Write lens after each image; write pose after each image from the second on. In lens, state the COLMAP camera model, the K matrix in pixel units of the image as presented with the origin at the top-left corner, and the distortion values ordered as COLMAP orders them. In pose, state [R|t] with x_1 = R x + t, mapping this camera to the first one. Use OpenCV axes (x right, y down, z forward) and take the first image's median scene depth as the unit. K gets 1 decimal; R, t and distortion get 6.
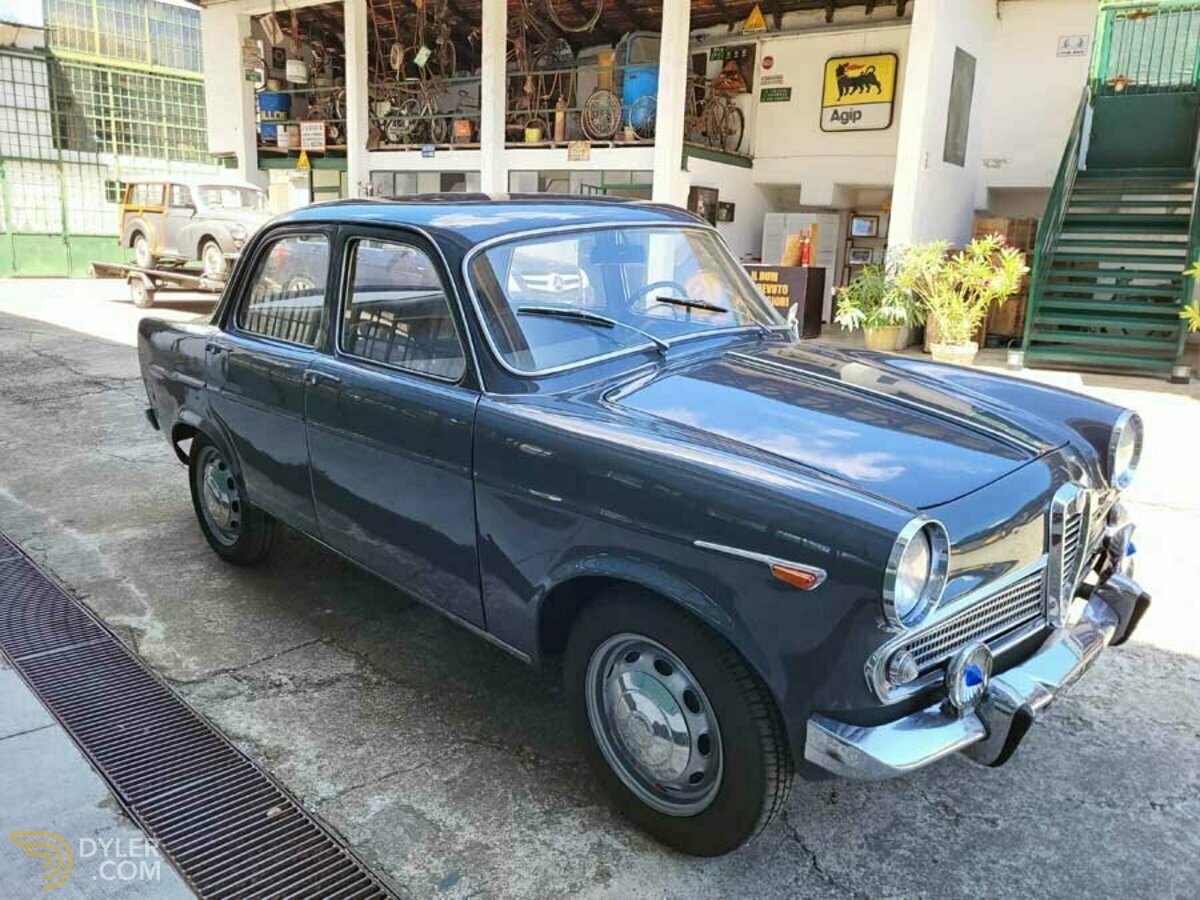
lens RADIAL K [[920.3, 0, 600.2], [0, 920.3, 450.6], [0, 0, 1]] dist [0.043423, -0.031329]
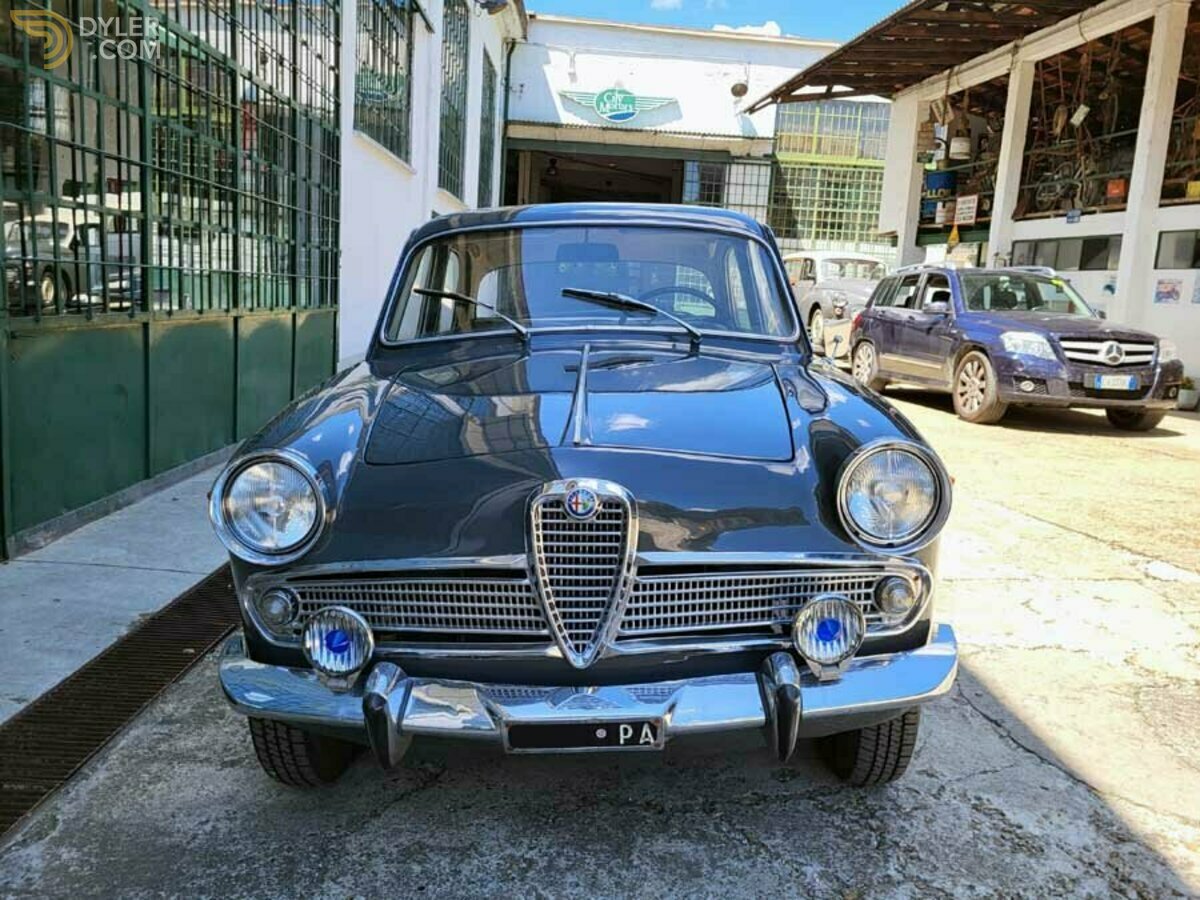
lens RADIAL K [[920.3, 0, 595.0], [0, 920.3, 450.3], [0, 0, 1]] dist [0.043423, -0.031329]
pose [[0.712209, 0.121517, -0.691370, 0.121430], [-0.184228, 0.982736, -0.017053, 0.002824], [0.677361, 0.139515, 0.722300, 0.050354]]
